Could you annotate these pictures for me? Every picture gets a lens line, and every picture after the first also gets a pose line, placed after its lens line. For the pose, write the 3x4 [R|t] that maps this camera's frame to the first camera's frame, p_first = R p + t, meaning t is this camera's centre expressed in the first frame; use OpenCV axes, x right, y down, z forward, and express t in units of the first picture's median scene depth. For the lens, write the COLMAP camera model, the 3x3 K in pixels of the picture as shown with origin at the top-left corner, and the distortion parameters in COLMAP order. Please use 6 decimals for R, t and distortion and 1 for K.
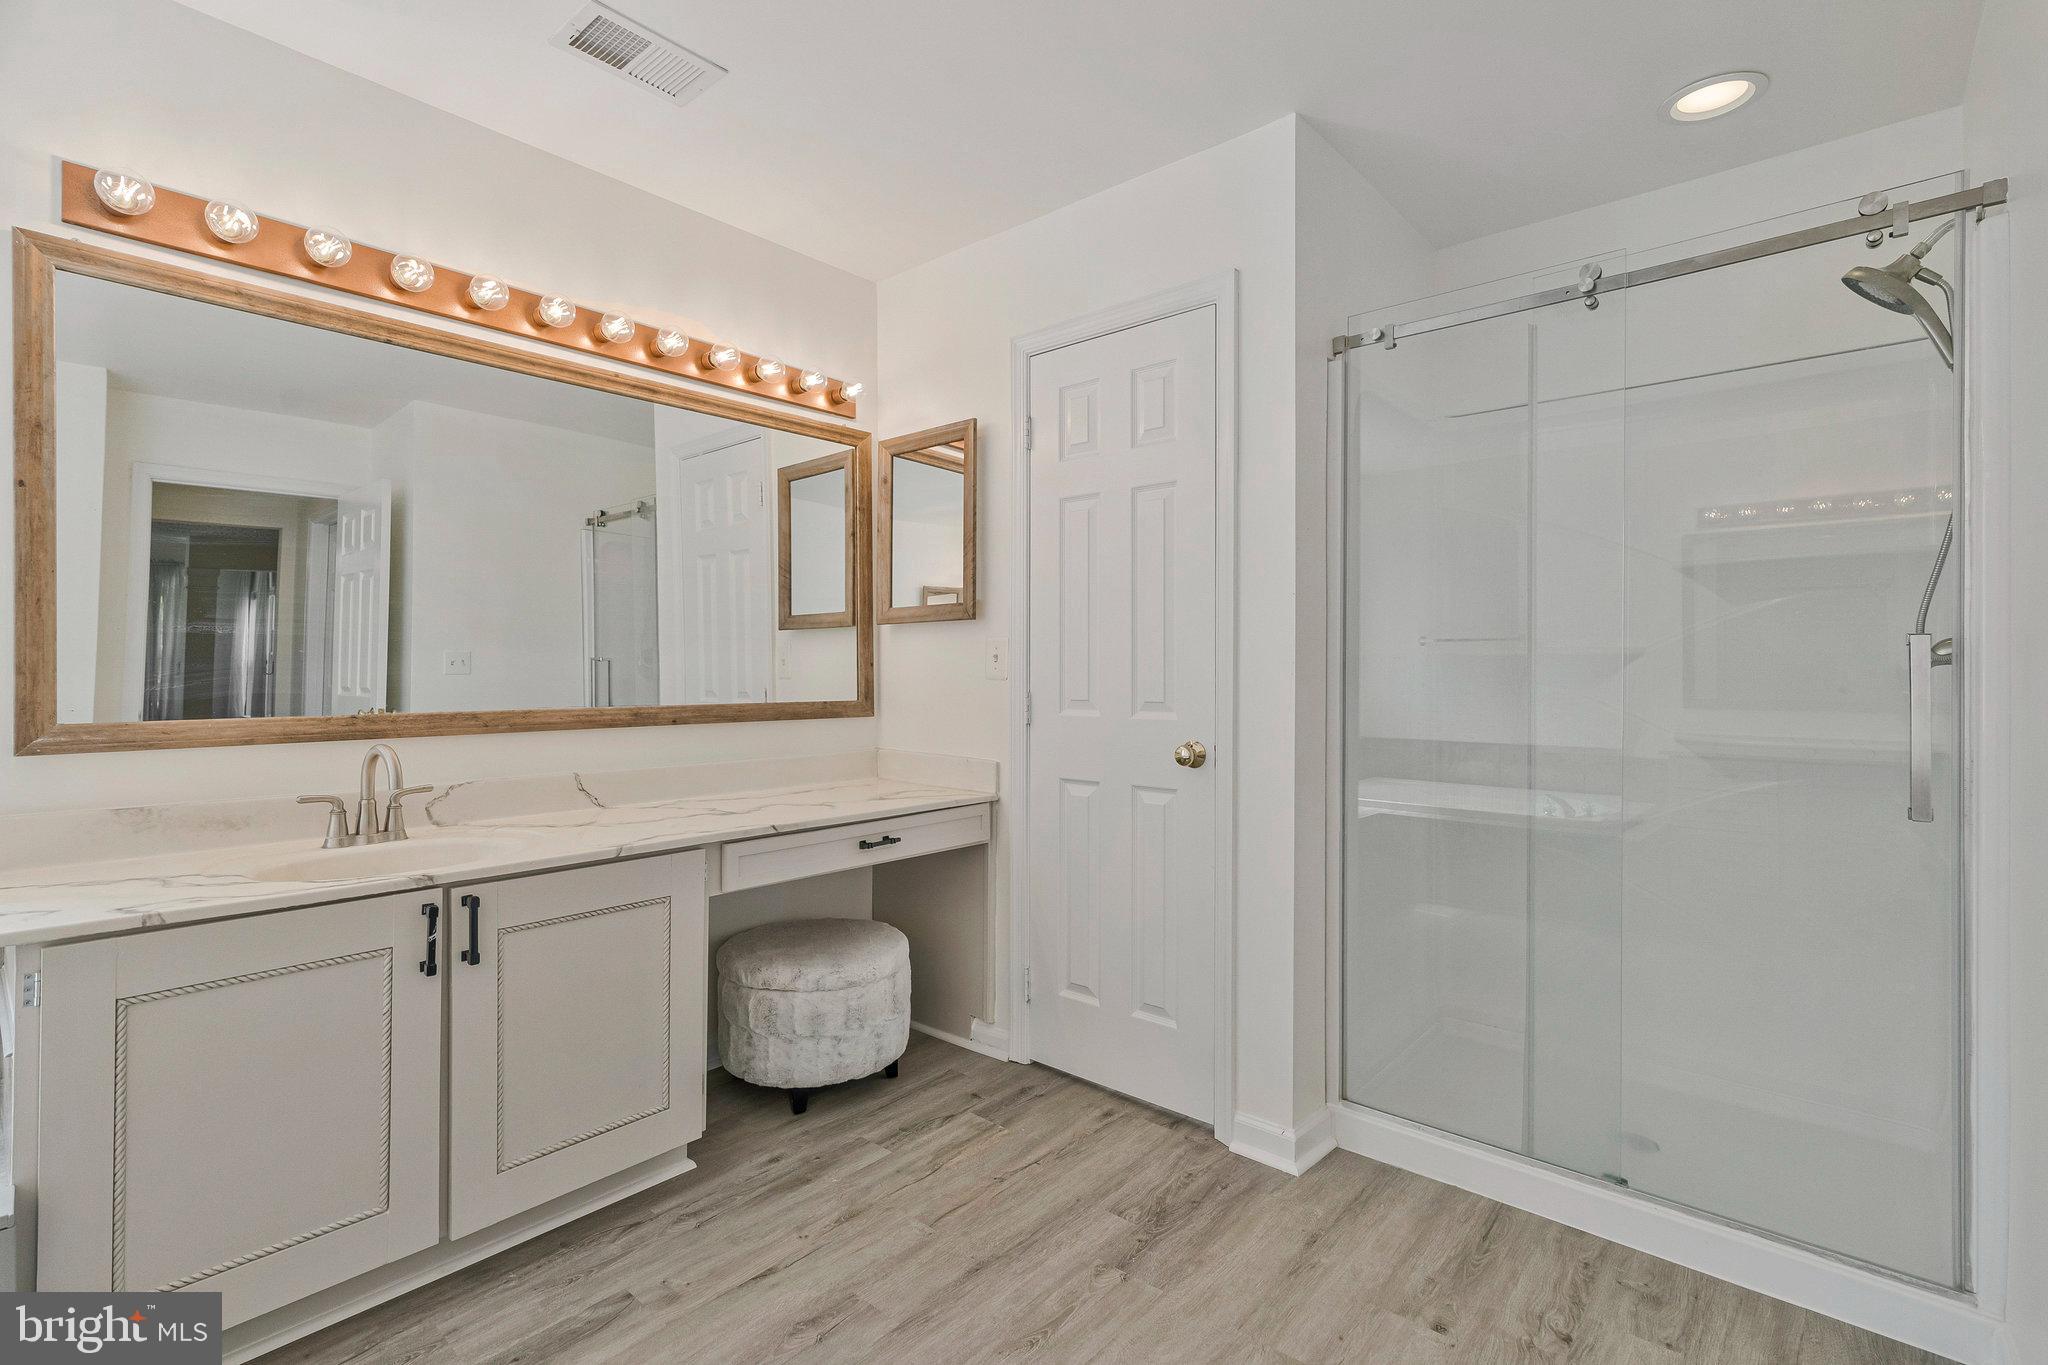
lens RADIAL K [[944.8, 0, 1024.8], [0, 944.8, 660.9], [0, 0, 1]] dist [-0.007255, 0.003438]
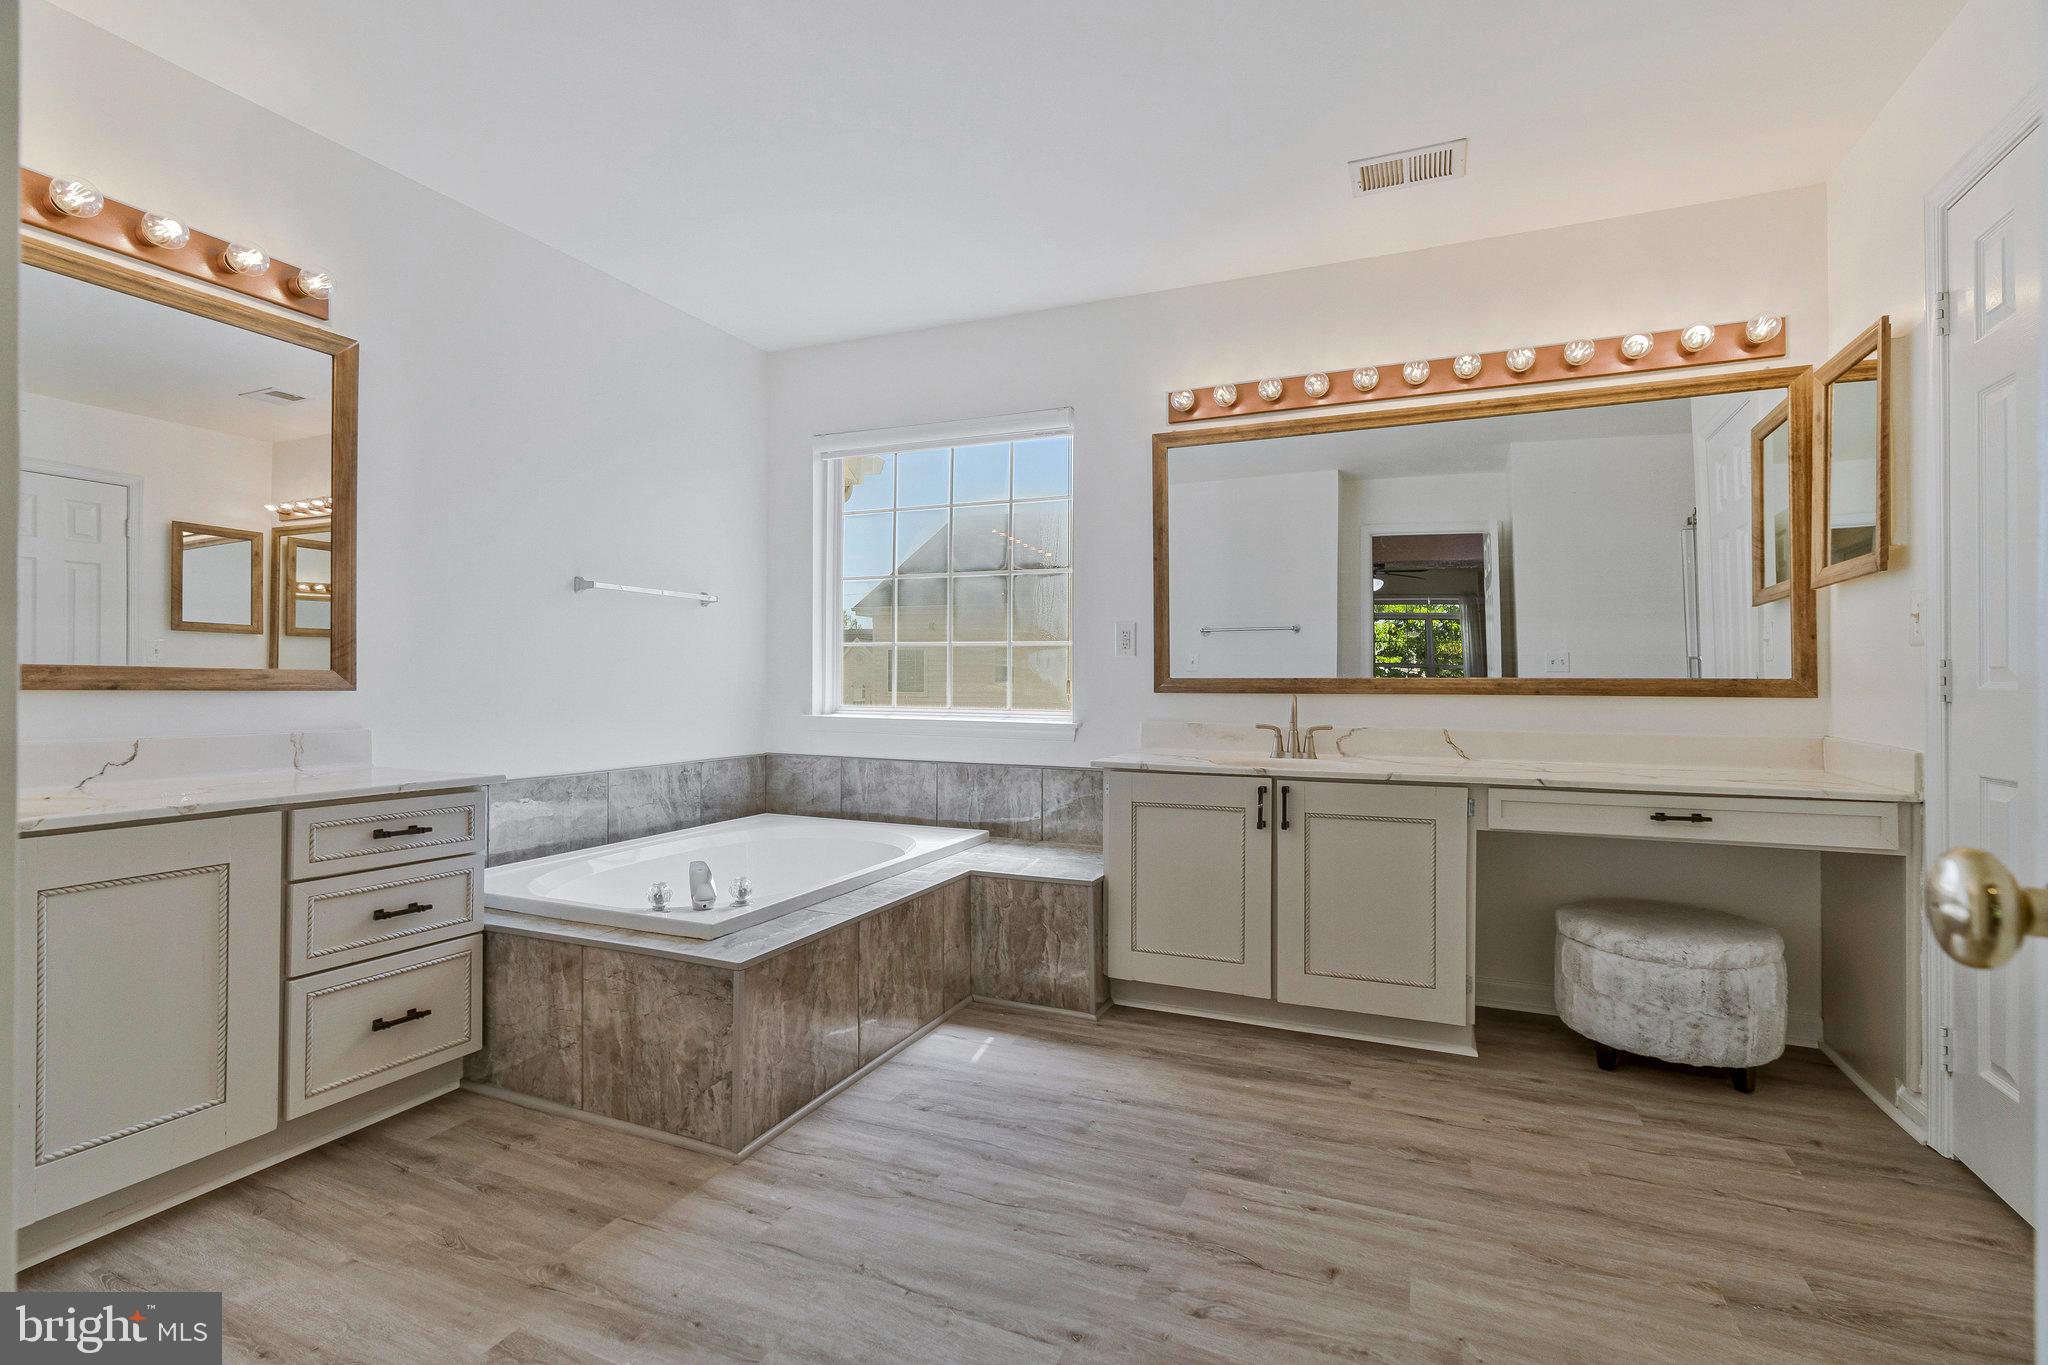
lens RADIAL K [[944.8, 0, 1023.4], [0, 944.8, 681.6], [0, 0, 1]] dist [-0.007255, 0.003438]
pose [[0.287369, -0.000400, -0.957820, 0.584955], [0.003501, 0.999994, 0.000633, 0.054224], [0.957814, -0.003535, 0.287369, 0.098988]]
